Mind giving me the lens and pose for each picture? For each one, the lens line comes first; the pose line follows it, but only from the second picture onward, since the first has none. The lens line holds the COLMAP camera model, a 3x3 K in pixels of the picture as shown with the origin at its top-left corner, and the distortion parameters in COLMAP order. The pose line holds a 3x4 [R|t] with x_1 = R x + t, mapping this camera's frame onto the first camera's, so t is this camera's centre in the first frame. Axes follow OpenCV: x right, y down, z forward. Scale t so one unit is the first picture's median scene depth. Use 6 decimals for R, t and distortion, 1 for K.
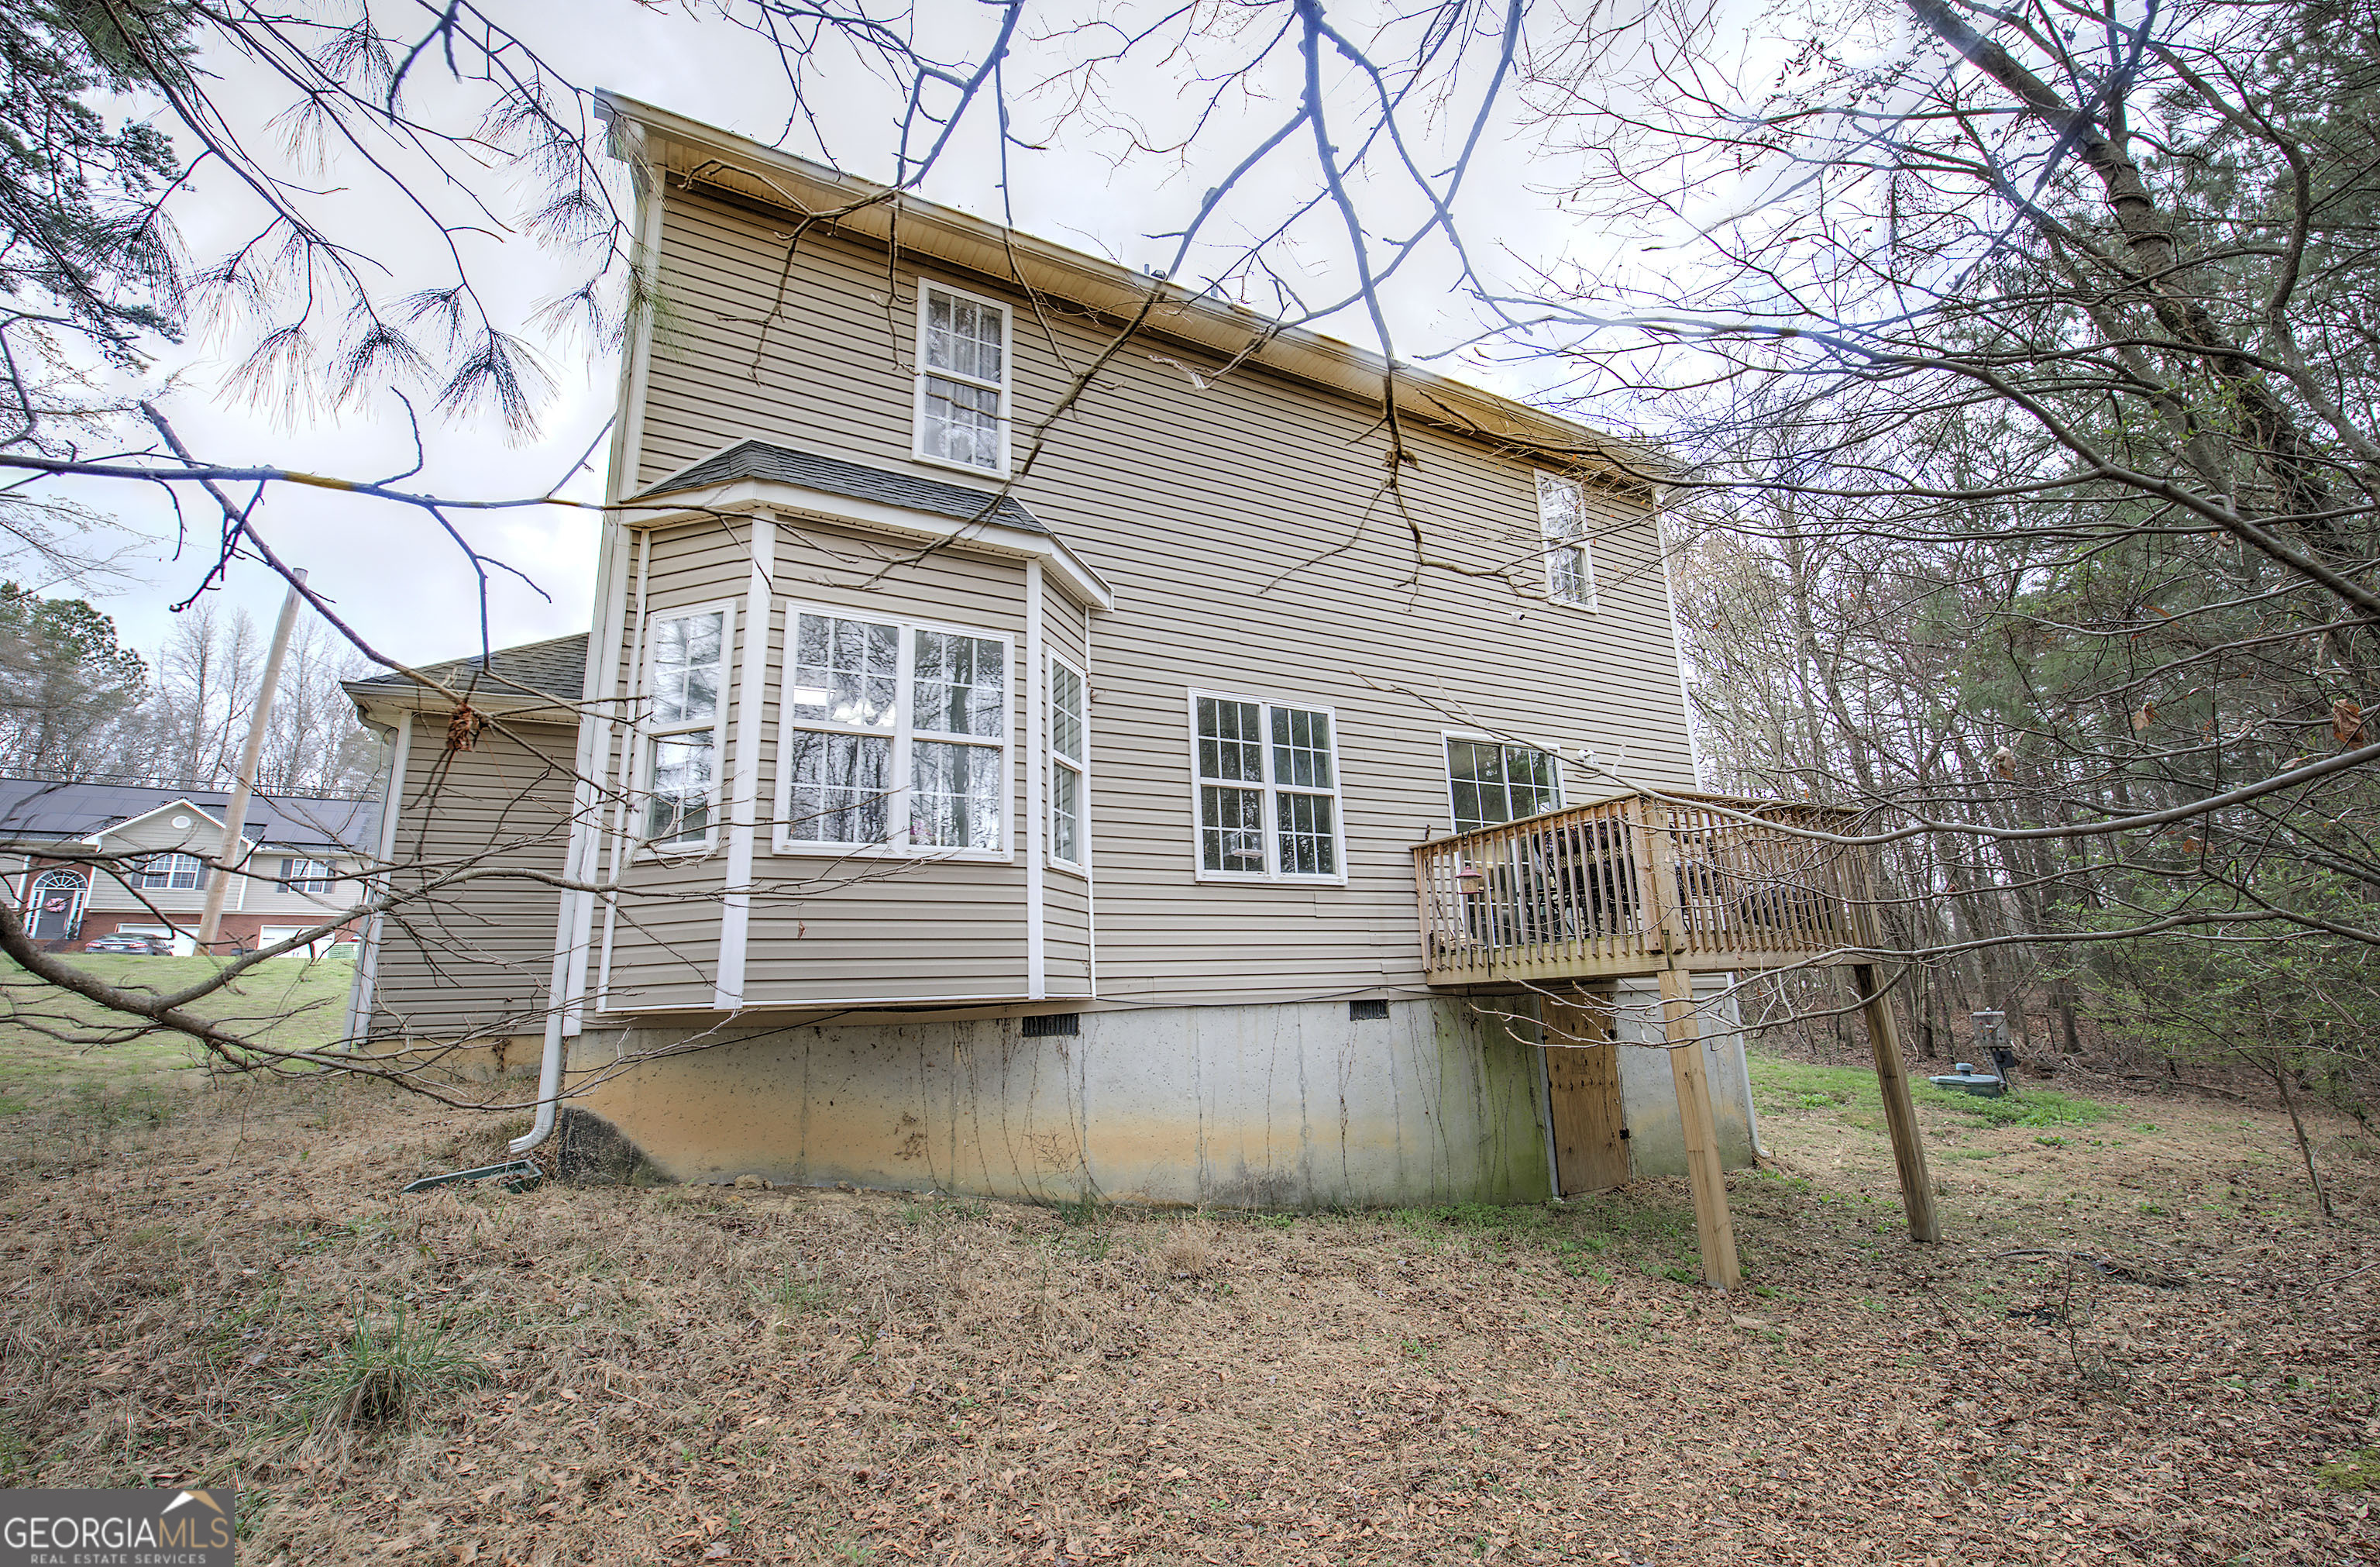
lens RADIAL K [[1011.3, 0, 1196.8], [0, 1011.3, 780.3], [0, 0, 1]] dist [-0.004454, 0.001444]
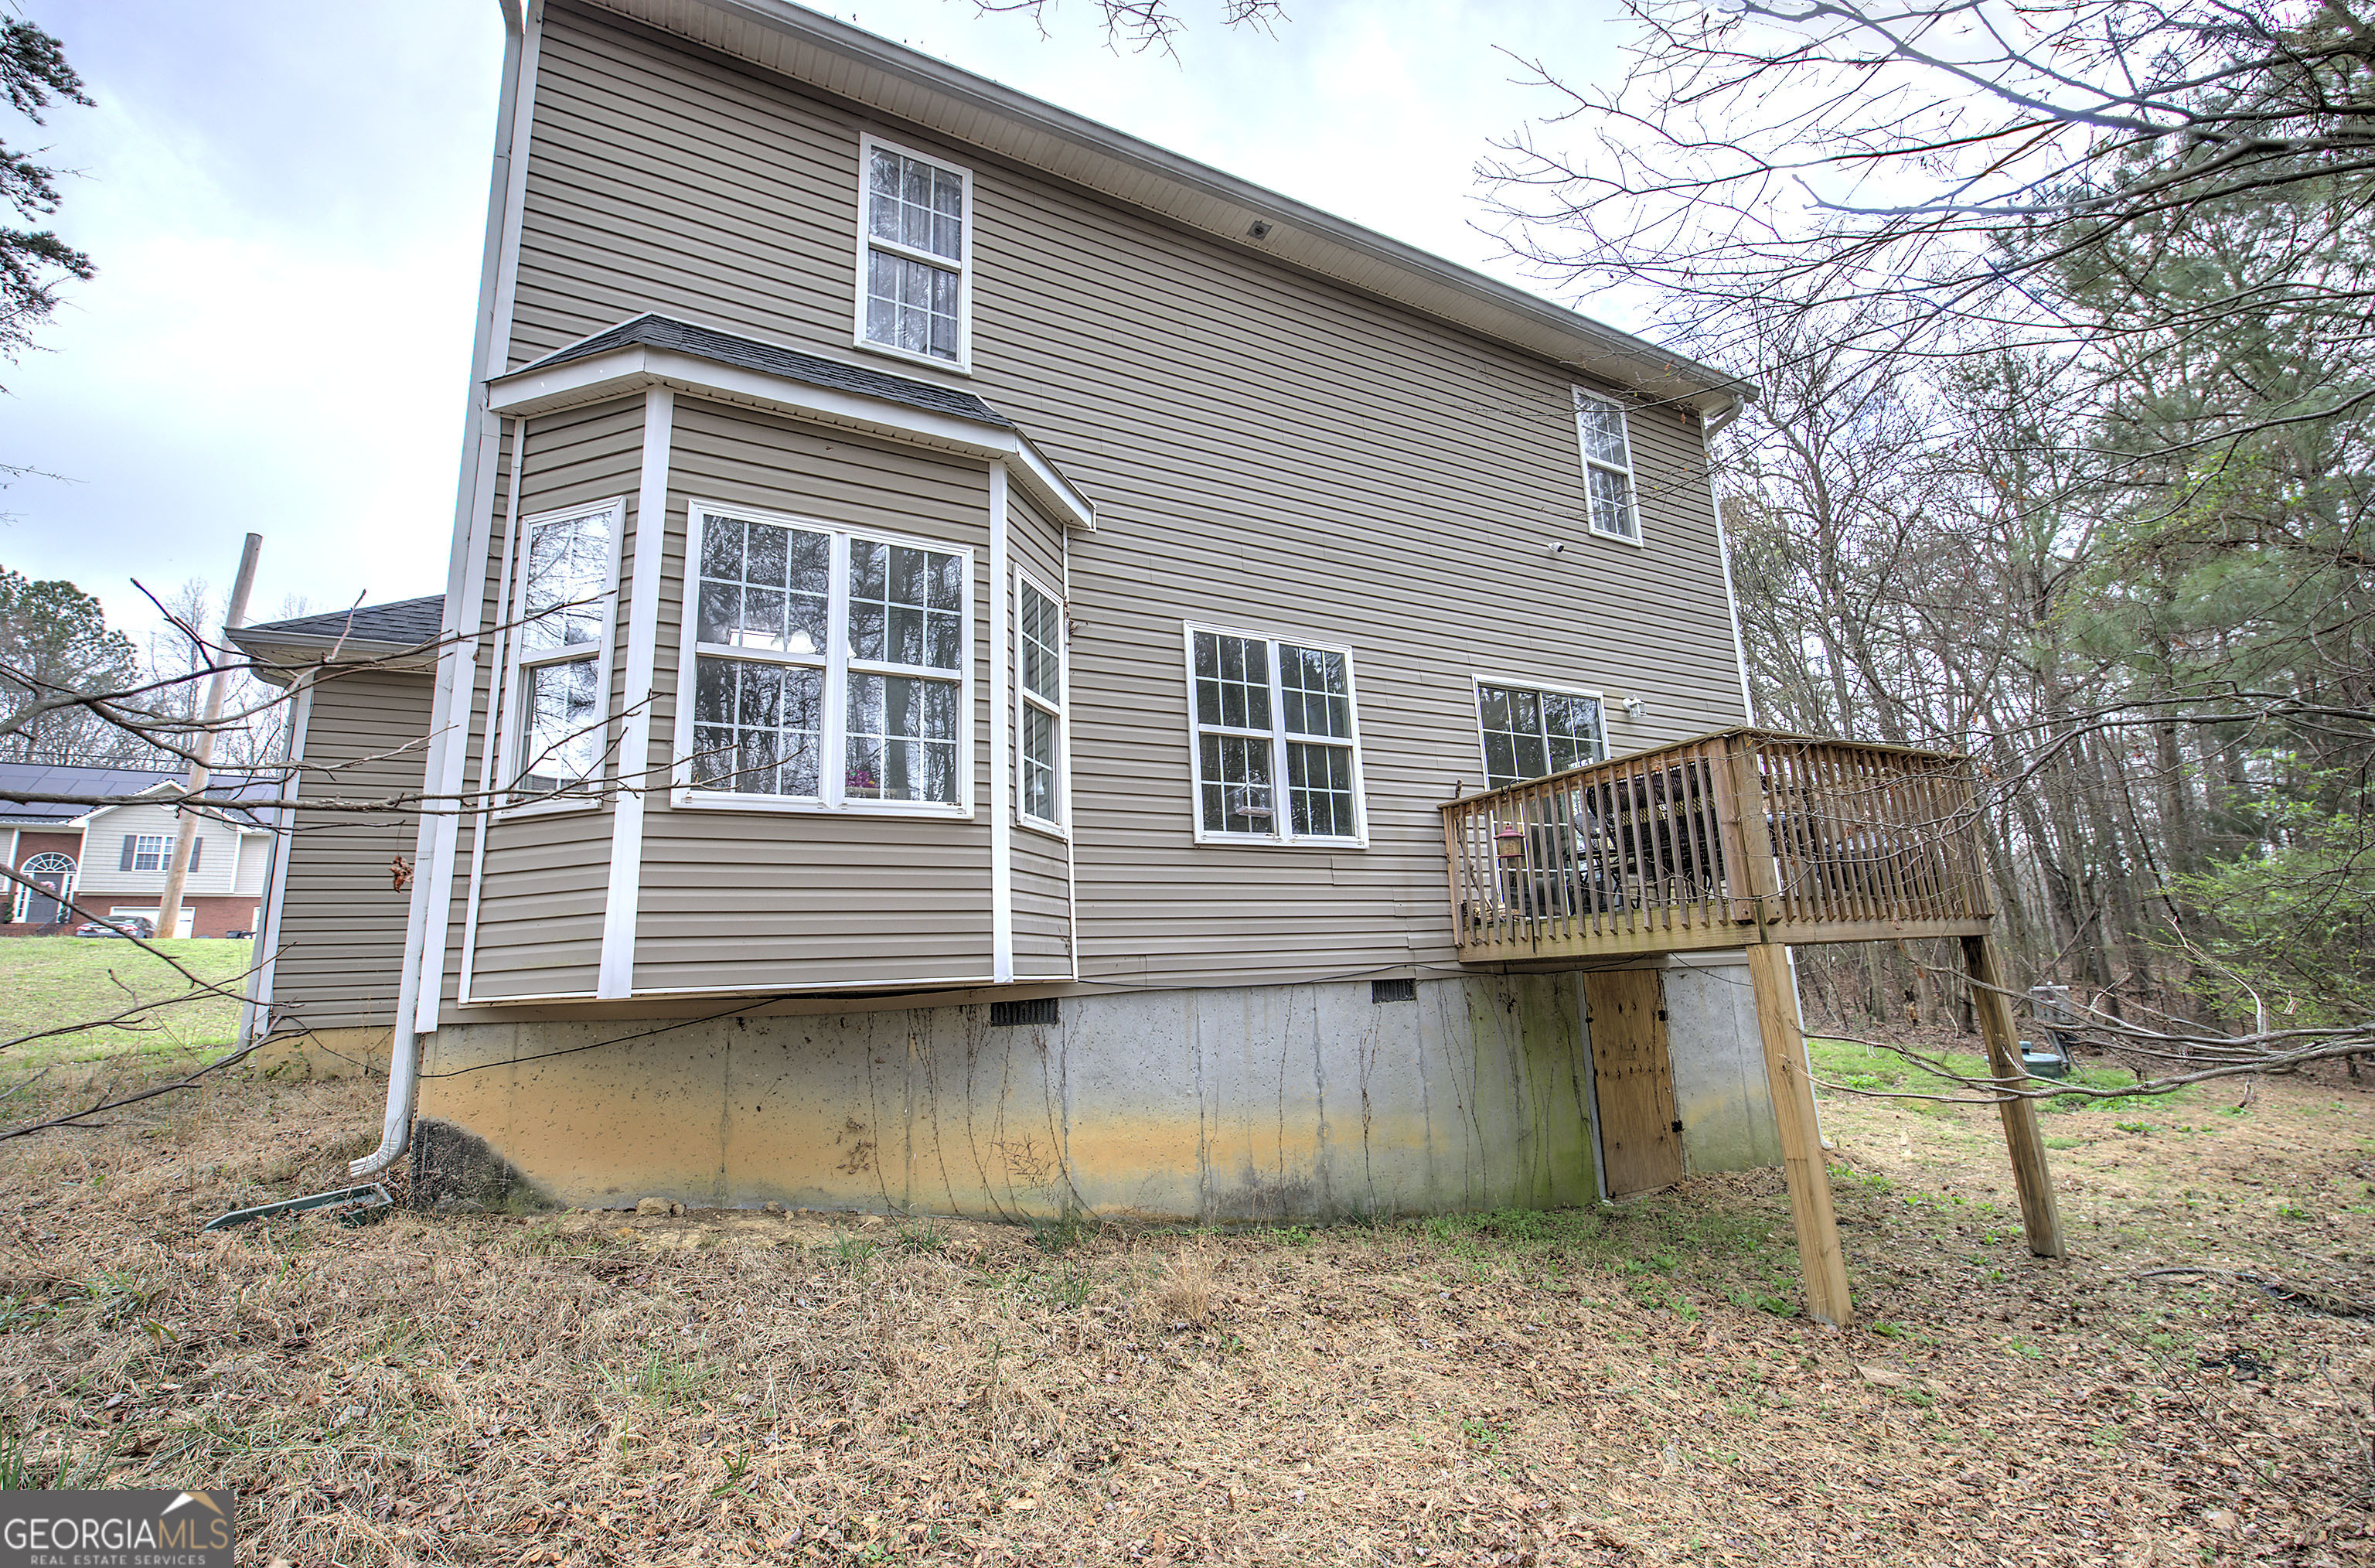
lens RADIAL K [[1009.0, 0, 1184.3], [0, 1009.0, 795.1], [0, 0, 1]] dist [-0.004454, 0.001444]
pose [[0.999885, -0.007980, -0.012912, 0.002108], [0.008449, 0.999291, 0.036686, 0.029663], [0.012610, -0.036791, 0.999243, 0.161322]]
